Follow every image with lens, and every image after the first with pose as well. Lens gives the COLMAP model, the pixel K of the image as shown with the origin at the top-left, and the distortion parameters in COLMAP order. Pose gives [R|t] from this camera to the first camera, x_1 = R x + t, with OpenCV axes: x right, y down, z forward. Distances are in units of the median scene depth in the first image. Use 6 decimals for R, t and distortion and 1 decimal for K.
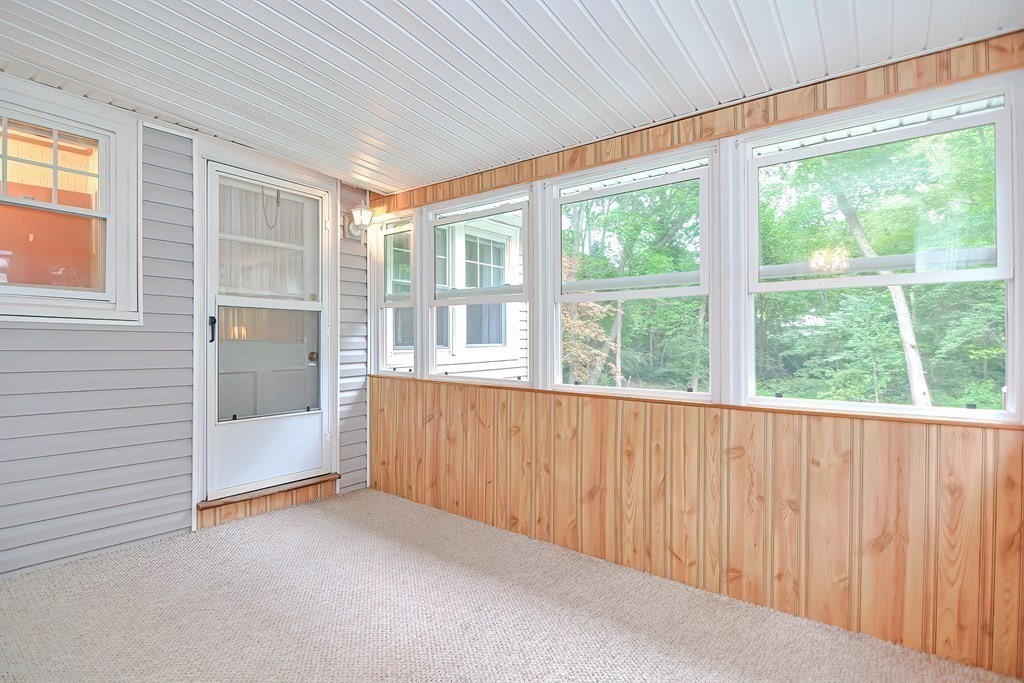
lens RADIAL K [[499.2, 0, 494.1], [0, 499.2, 340.3], [0, 0, 1]] dist [0.004089, -0.009034]
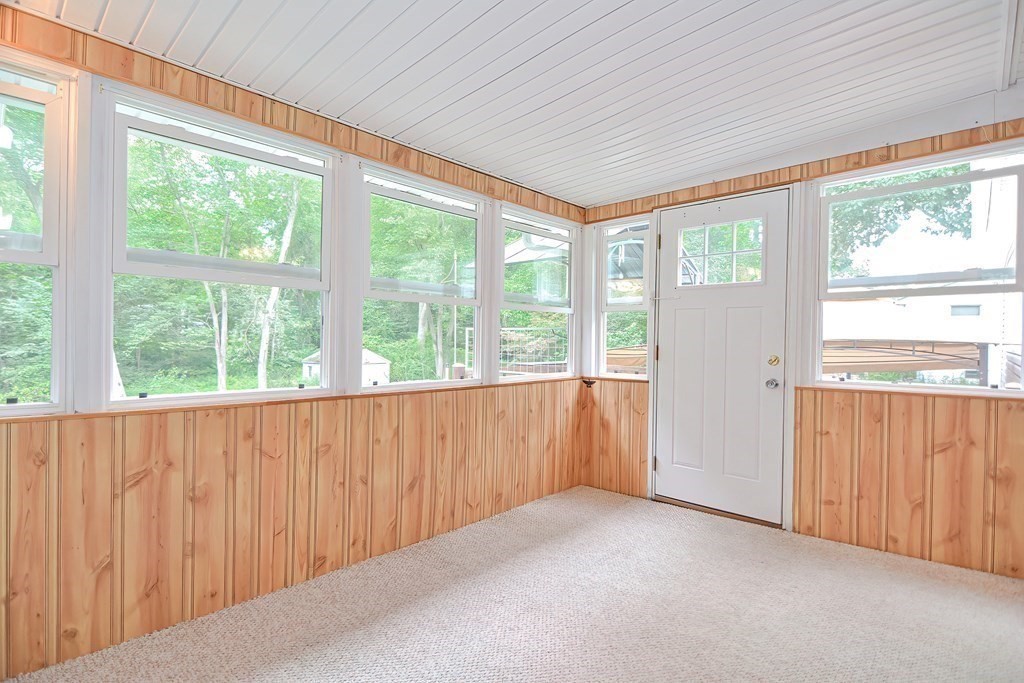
lens RADIAL K [[499.2, 0, 509.4], [0, 499.2, 343.9], [0, 0, 1]] dist [0.004089, -0.009034]
pose [[0.082189, -0.010891, 0.996557, -0.792104], [-0.013438, 0.999837, 0.012036, -0.005383], [-0.996526, -0.014381, 0.082029, 0.682295]]
